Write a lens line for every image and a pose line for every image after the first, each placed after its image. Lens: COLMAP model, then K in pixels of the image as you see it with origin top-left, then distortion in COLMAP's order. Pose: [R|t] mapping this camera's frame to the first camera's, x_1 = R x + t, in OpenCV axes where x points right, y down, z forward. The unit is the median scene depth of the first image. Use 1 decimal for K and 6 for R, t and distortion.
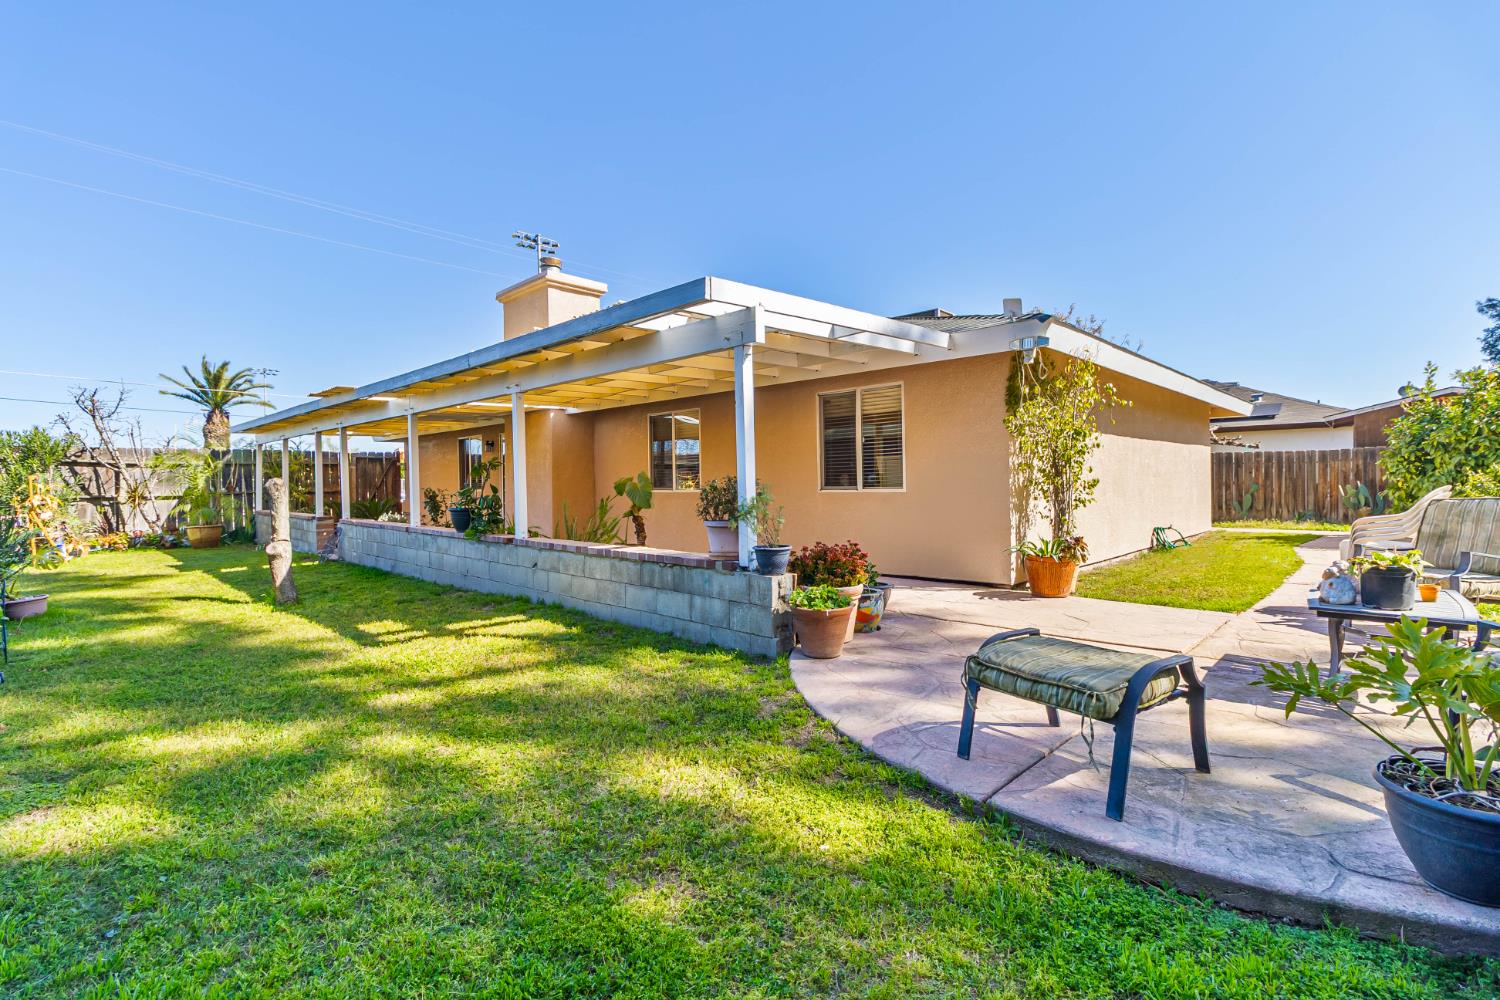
lens RADIAL K [[684.4, 0, 746.5], [0, 684.4, 480.5], [0, 0, 1]] dist [0.001101, 0.000371]
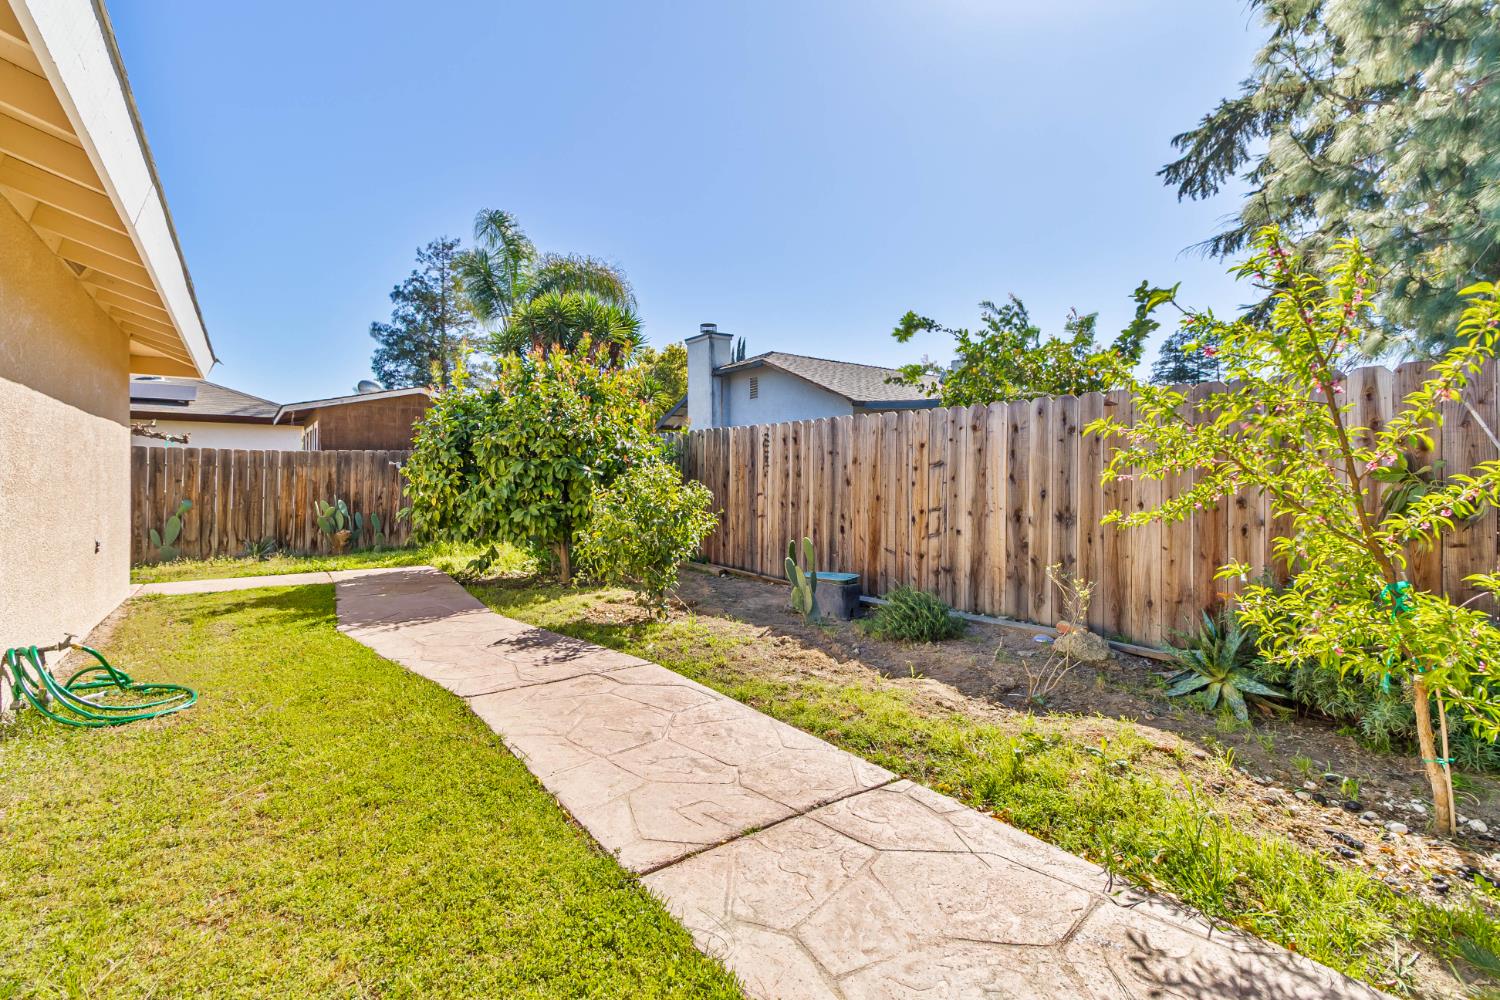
lens RADIAL K [[684.4, 0, 746.5], [0, 684.4, 480.5], [0, 0, 1]] dist [0.001101, 0.000371]
pose [[0.179879, 0.014945, 0.983575, 0.536306], [-0.003528, 0.999888, -0.014547, -0.012456], [-0.983682, -0.000853, 0.179912, 0.934947]]
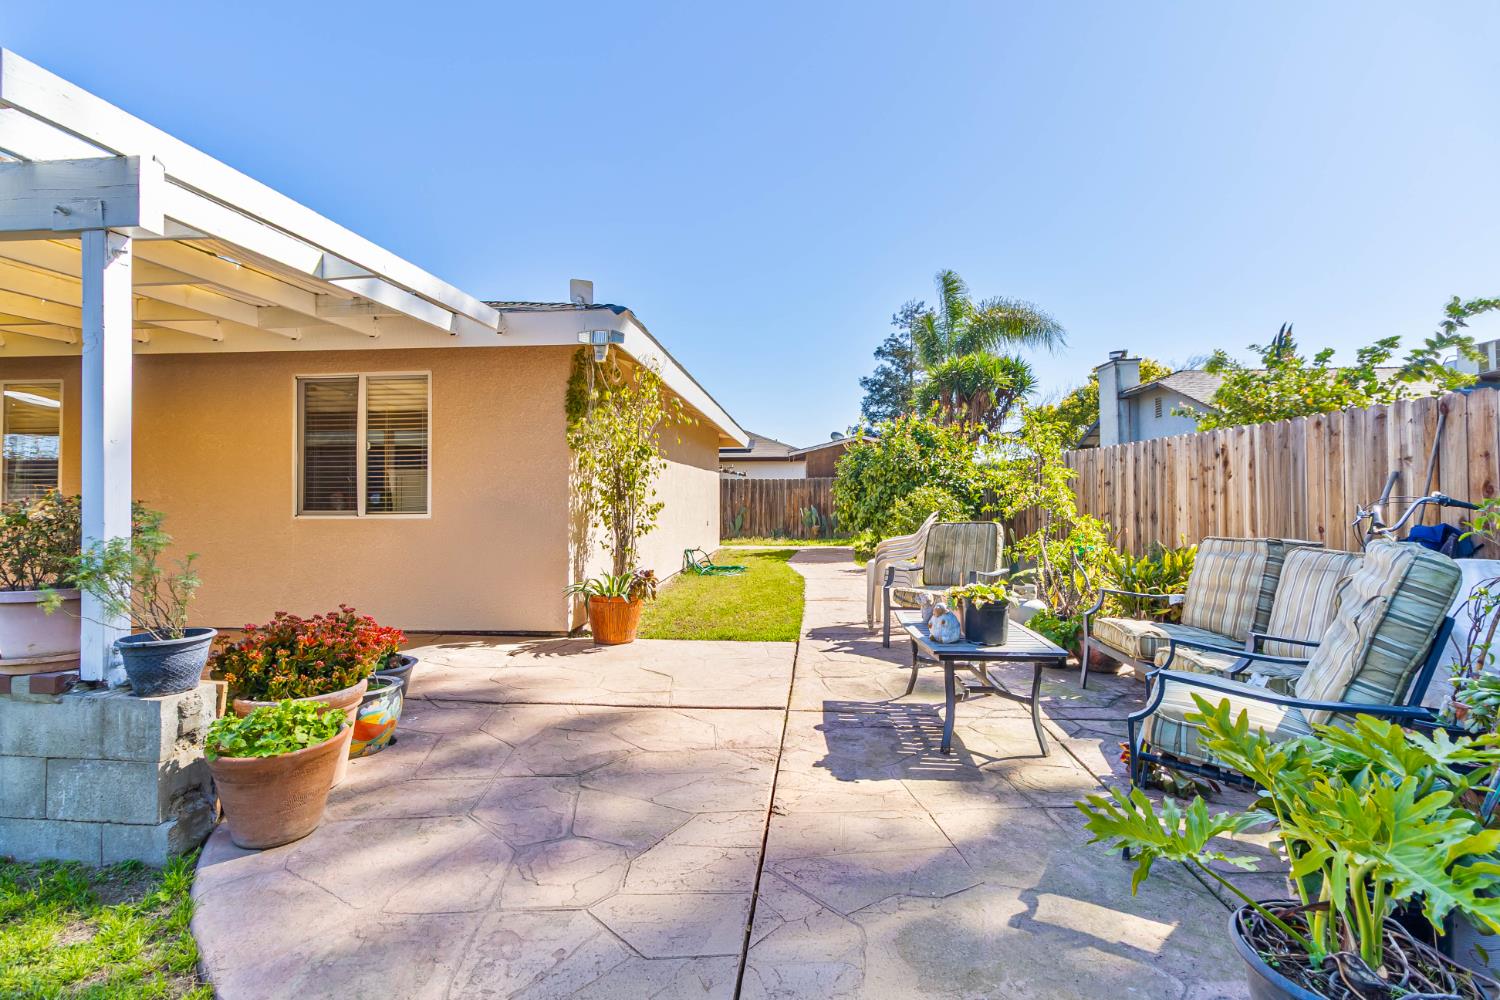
lens RADIAL K [[684.4, 0, 746.5], [0, 684.4, 480.5], [0, 0, 1]] dist [0.001101, 0.000371]
pose [[0.777587, 0.026683, 0.628209, 0.032884], [-0.007788, 0.999431, -0.032810, -0.003069], [-0.628727, 0.020620, 0.777352, 0.223100]]
